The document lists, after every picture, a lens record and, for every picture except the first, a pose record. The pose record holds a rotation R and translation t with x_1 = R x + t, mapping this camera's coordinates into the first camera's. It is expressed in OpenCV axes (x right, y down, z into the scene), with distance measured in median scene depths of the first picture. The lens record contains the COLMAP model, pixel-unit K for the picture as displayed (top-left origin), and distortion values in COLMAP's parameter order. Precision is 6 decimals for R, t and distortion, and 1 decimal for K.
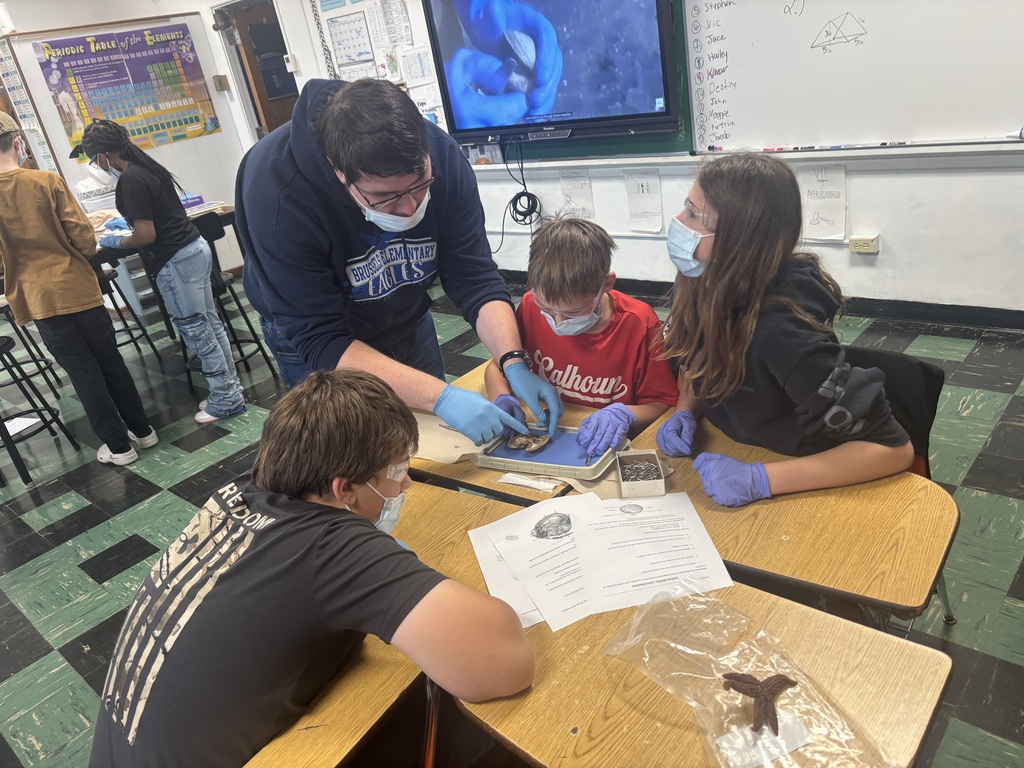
lens RADIAL K [[792.4, 0, 512.0], [0, 792.4, 384.0], [0, 0, 1]] dist [0.004986, 0.001848]
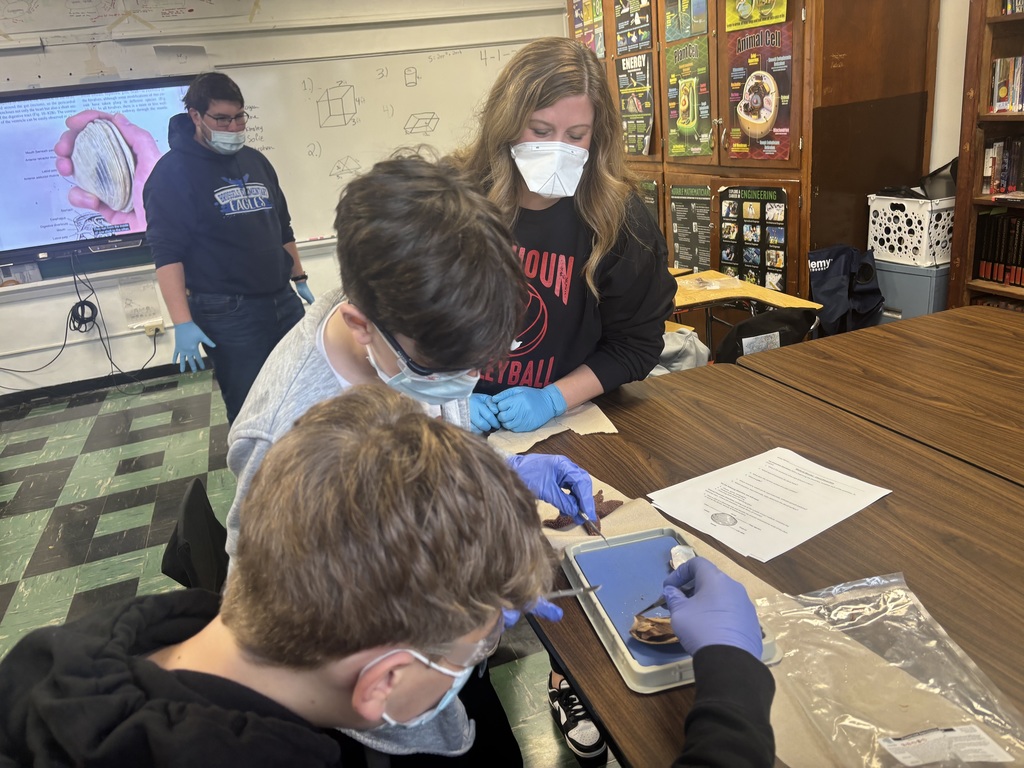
lens RADIAL K [[774.3, 0, 512.0], [0, 774.3, 384.0], [0, 0, 1]] dist [-0.003158, 0.004755]
pose [[0.478144, -0.168027, 0.862059, -0.812688], [0.376396, 0.926027, -0.028274, 0.148371], [-0.793539, 0.337995, 0.506019, 0.031534]]
